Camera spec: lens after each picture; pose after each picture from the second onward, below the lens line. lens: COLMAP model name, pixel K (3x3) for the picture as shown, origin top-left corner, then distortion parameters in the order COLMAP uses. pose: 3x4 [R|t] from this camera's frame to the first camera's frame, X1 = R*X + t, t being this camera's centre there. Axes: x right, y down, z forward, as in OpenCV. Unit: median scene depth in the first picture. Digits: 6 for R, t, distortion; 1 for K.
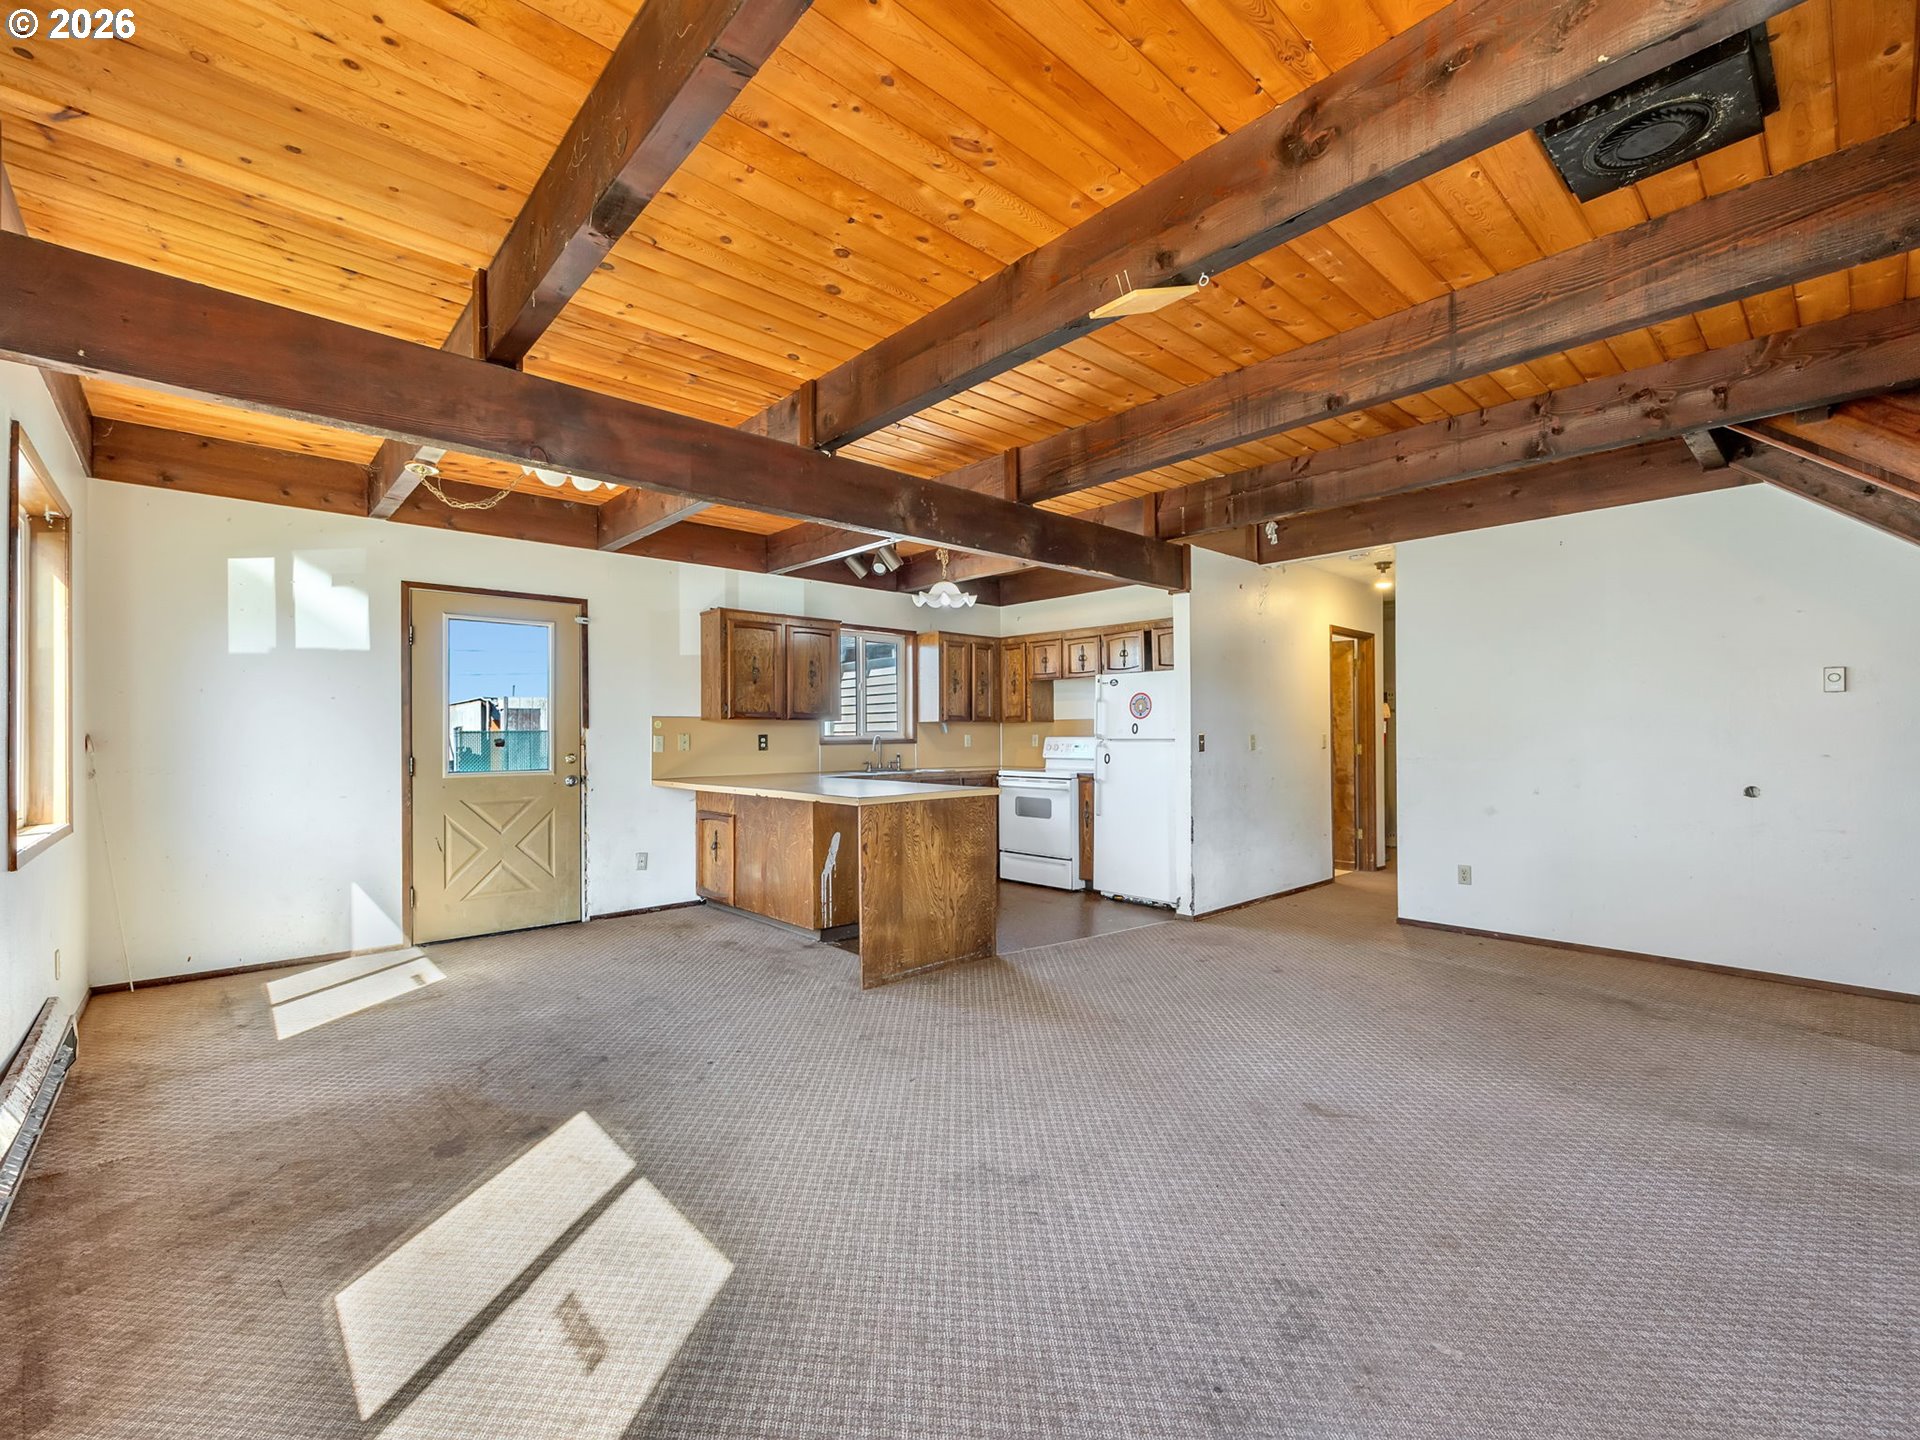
lens RADIAL K [[827.8, 0, 959.2], [0, 827.8, 724.9], [0, 0, 1]] dist [0.000656, 0.000748]
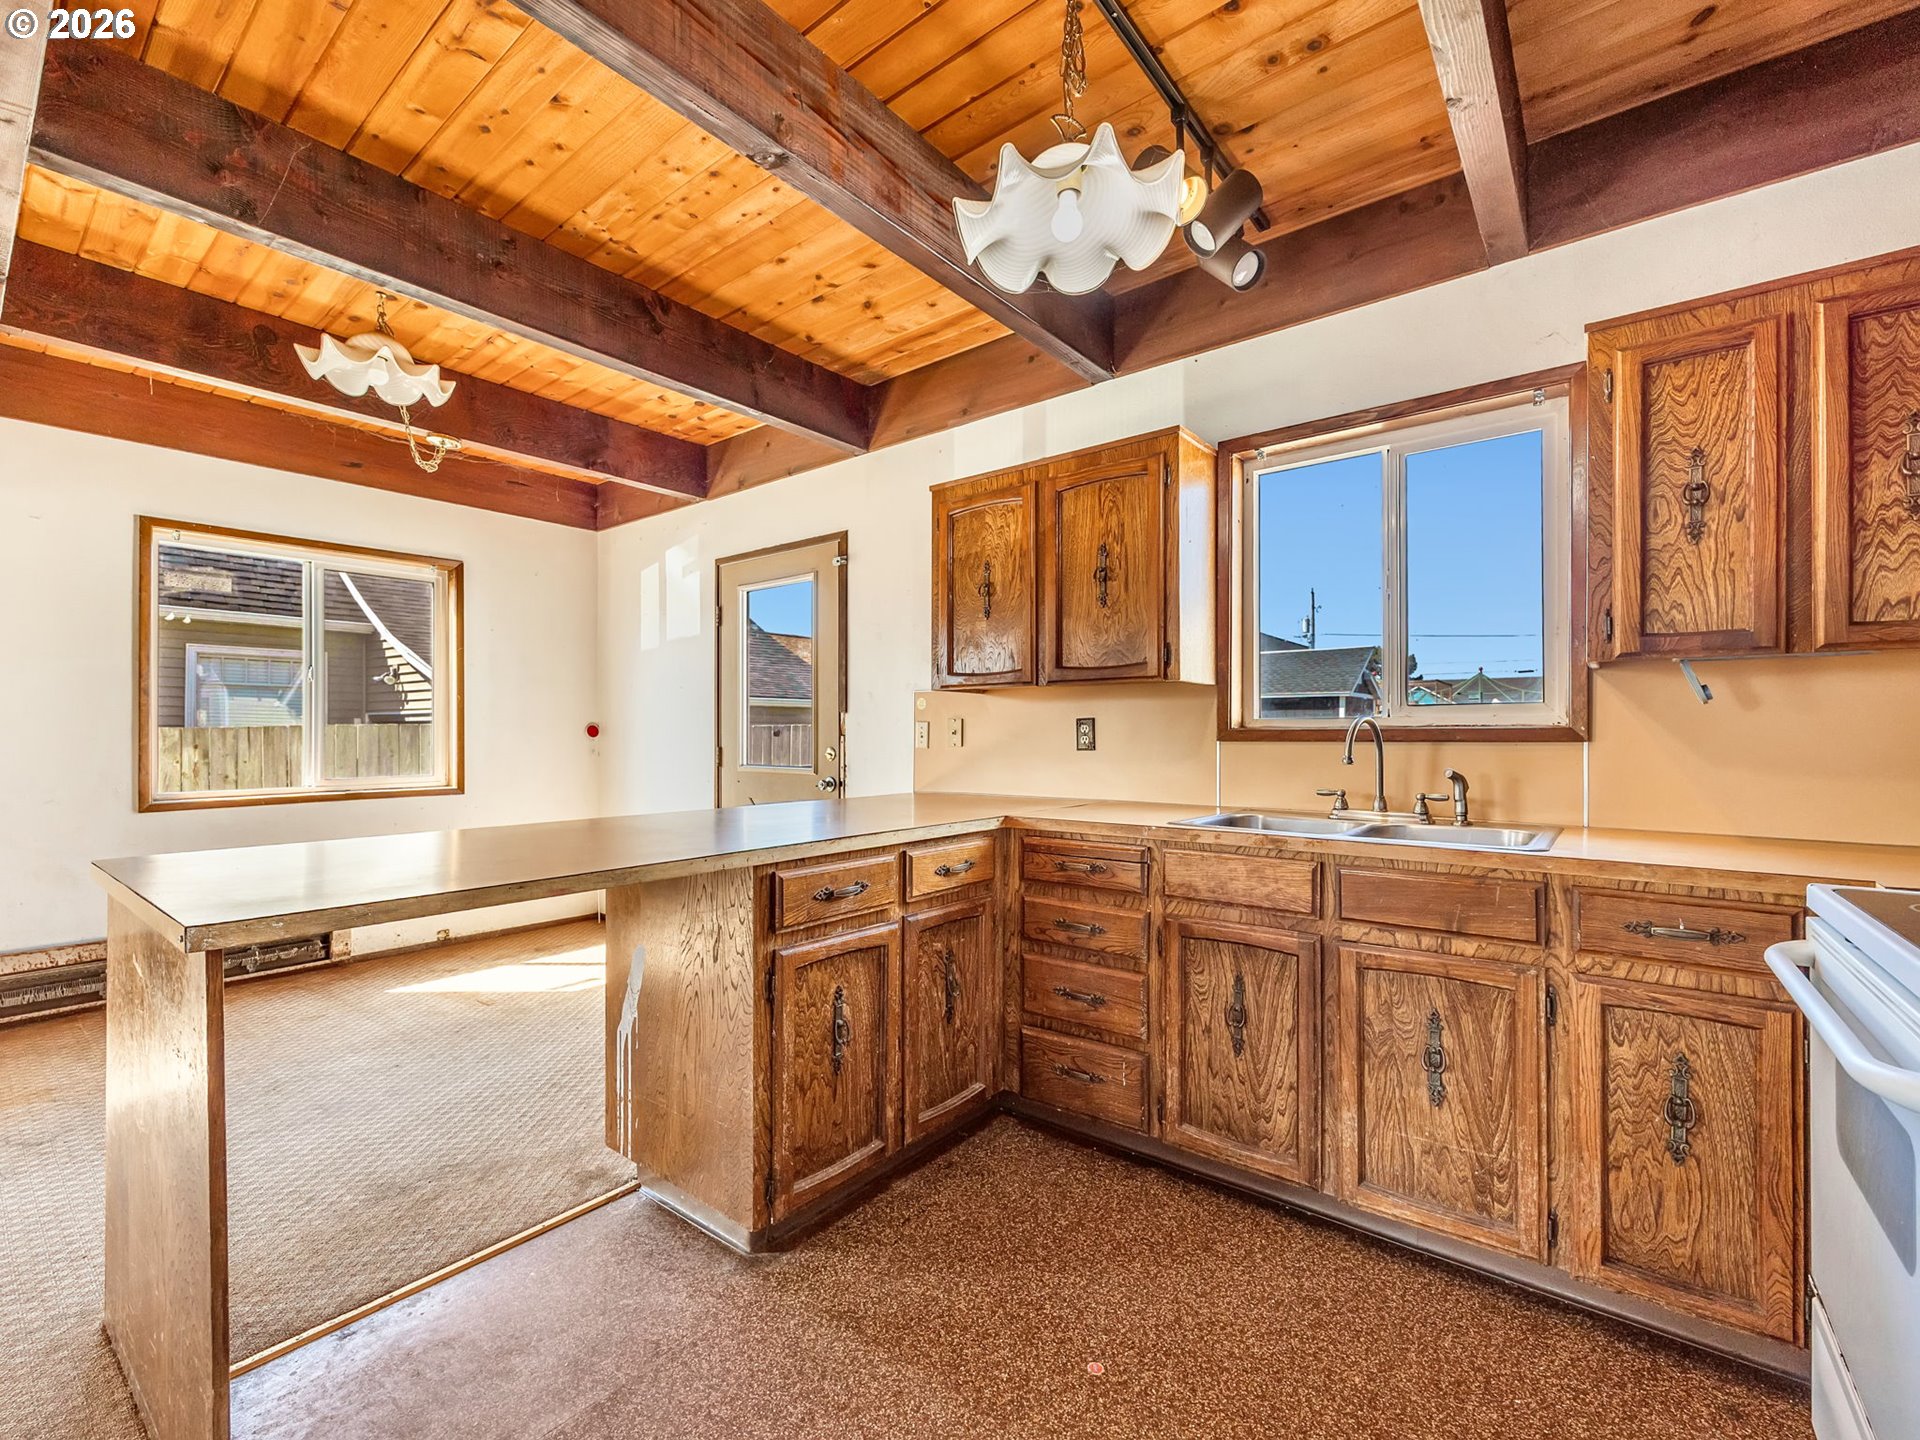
lens RADIAL K [[830.1, 0, 966.6], [0, 830.1, 730.3], [0, 0, 1]] dist [-0.000988, -0.000548]
pose [[0.171029, 0.001010, -0.985265, 0.248174], [0.014788, 0.999884, 0.003592, 0.017028], [0.985155, -0.015185, 0.170994, 0.906079]]
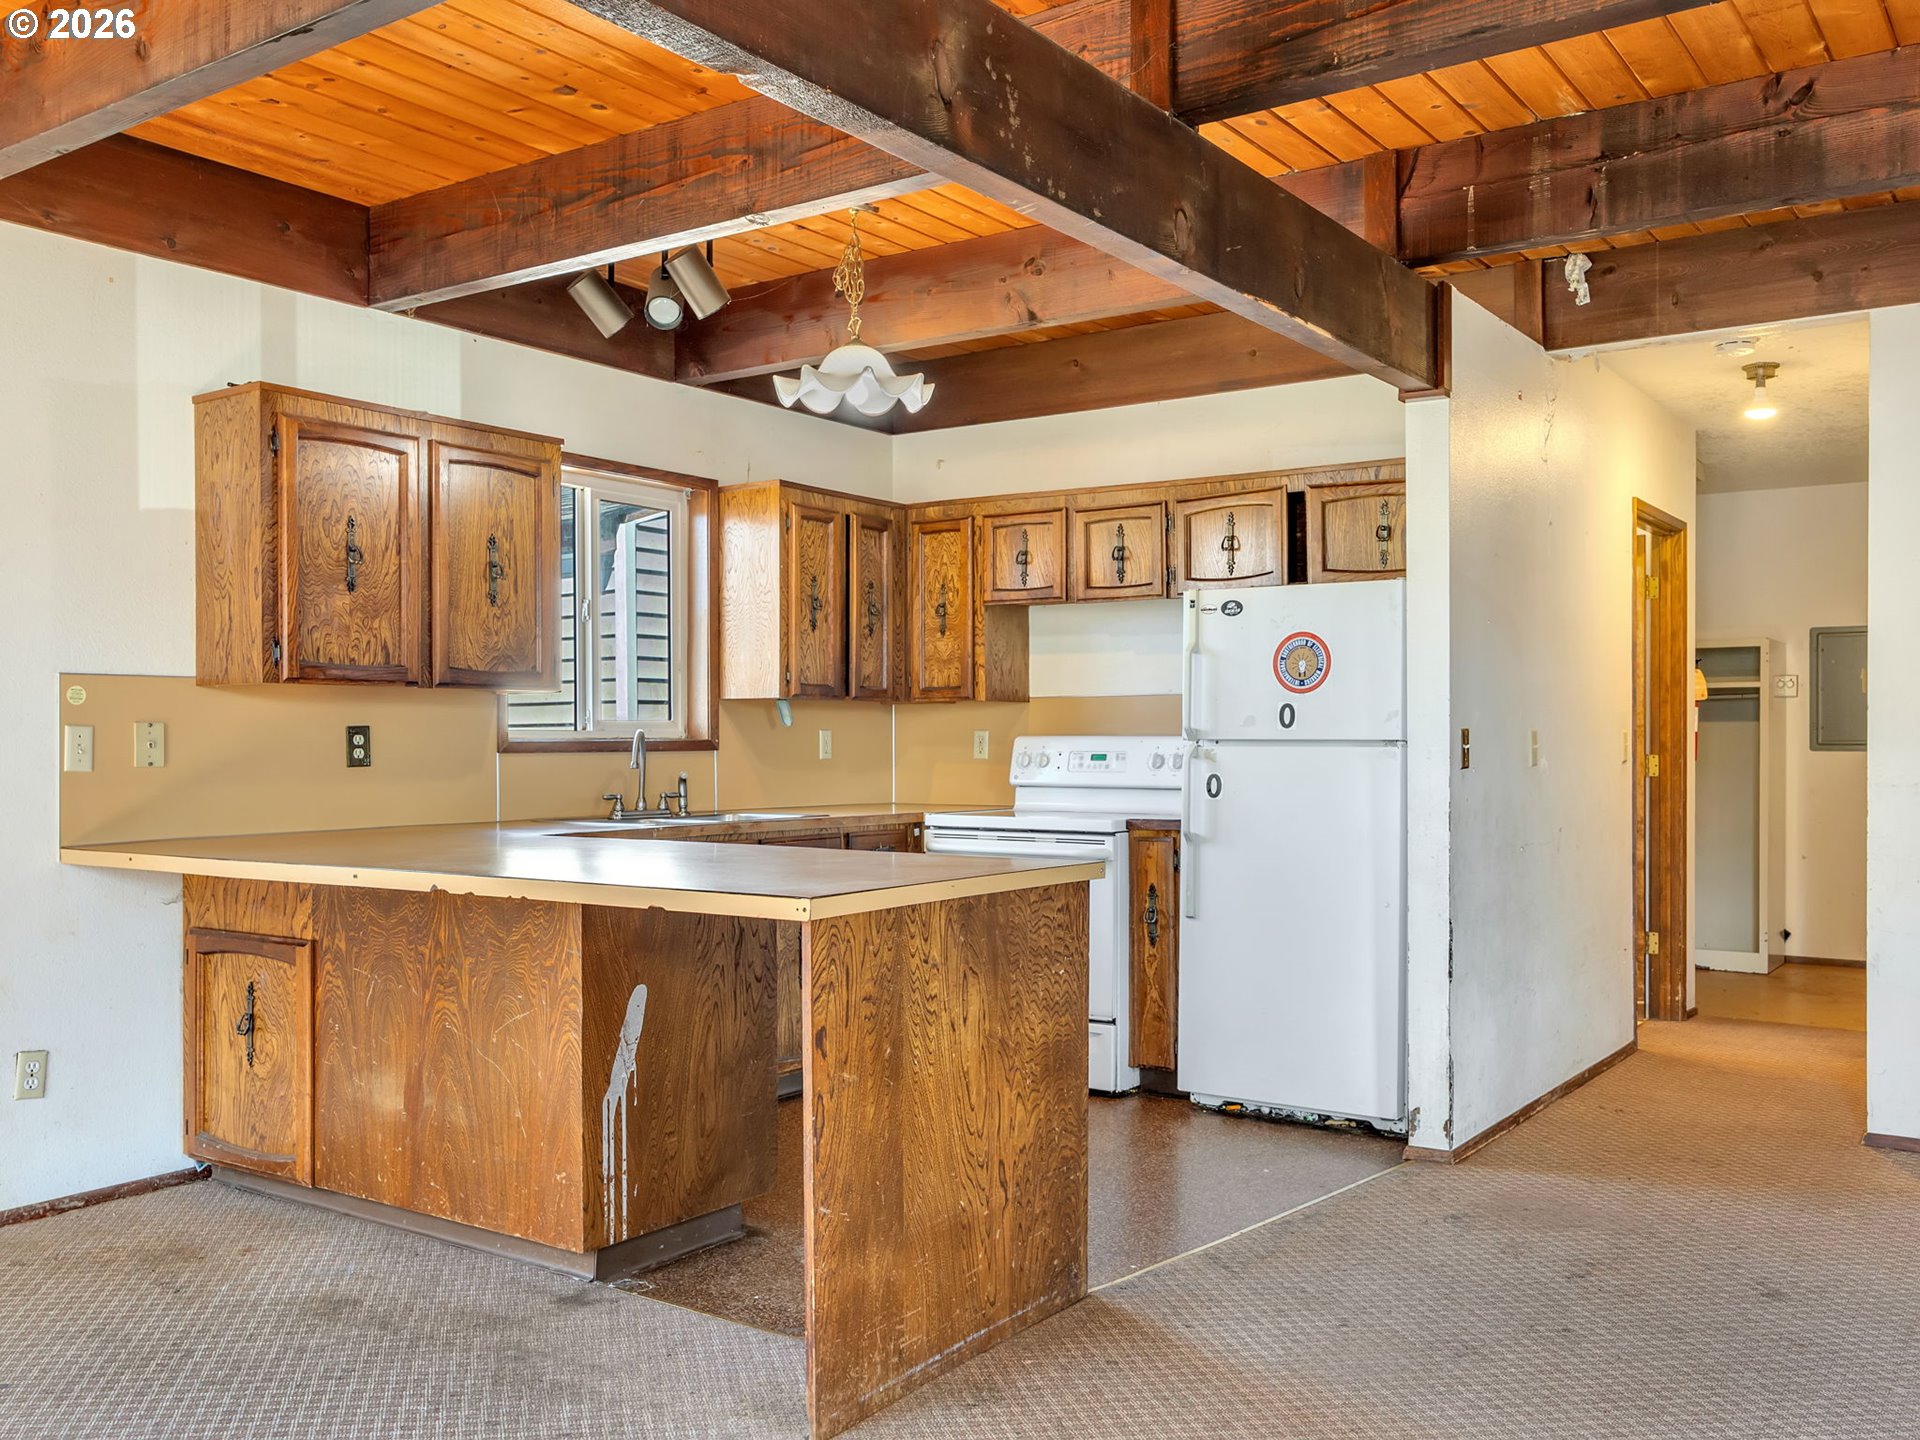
lens RADIAL K [[1651.0, 0, 968.6], [0, 1651.0, 741.7], [0, 0, 1]] dist [-0.001472, -0.005795]
pose [[0.975094, 0.003076, 0.221769, -0.139422], [-0.005990, 0.999904, 0.012469, 0.008310], [-0.221710, -0.013487, 0.975019, 0.202336]]
